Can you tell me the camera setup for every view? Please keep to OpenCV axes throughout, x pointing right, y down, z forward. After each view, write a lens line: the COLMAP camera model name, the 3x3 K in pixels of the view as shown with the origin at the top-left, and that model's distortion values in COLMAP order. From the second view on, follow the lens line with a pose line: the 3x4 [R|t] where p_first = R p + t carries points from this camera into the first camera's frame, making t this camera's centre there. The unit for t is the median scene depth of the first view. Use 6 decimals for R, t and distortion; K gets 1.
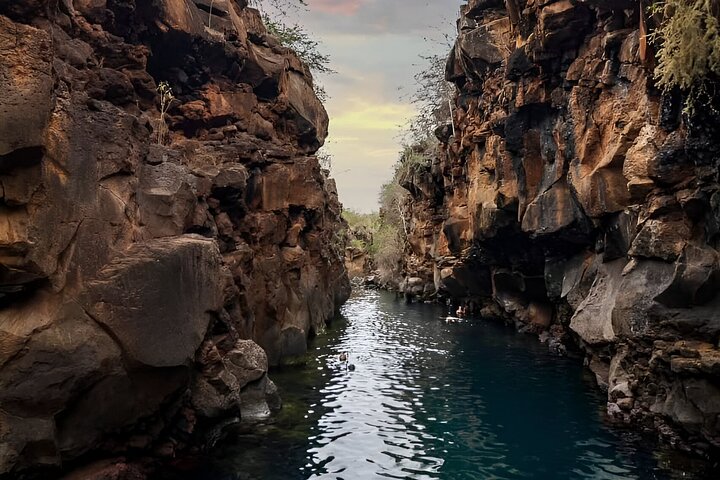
lens RADIAL K [[817.1, 0, 357.6], [0, 817.1, 239.4], [0, 0, 1]] dist [0.210216, -0.607791]
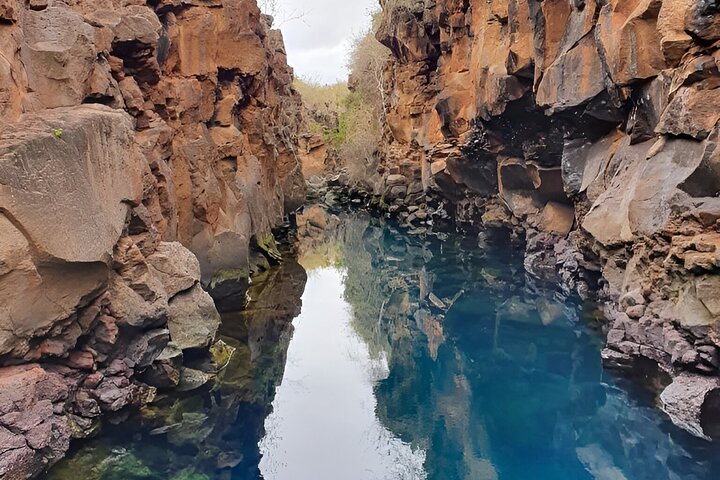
lens RADIAL K [[817.1, 0, 357.6], [0, 817.1, 239.4], [0, 0, 1]] dist [0.210216, -0.607791]
pose [[0.998037, -0.008628, 0.062024, -0.007342], [-0.001922, 0.985775, 0.168057, -0.015328], [-0.062592, -0.167847, 0.983824, 0.248571]]
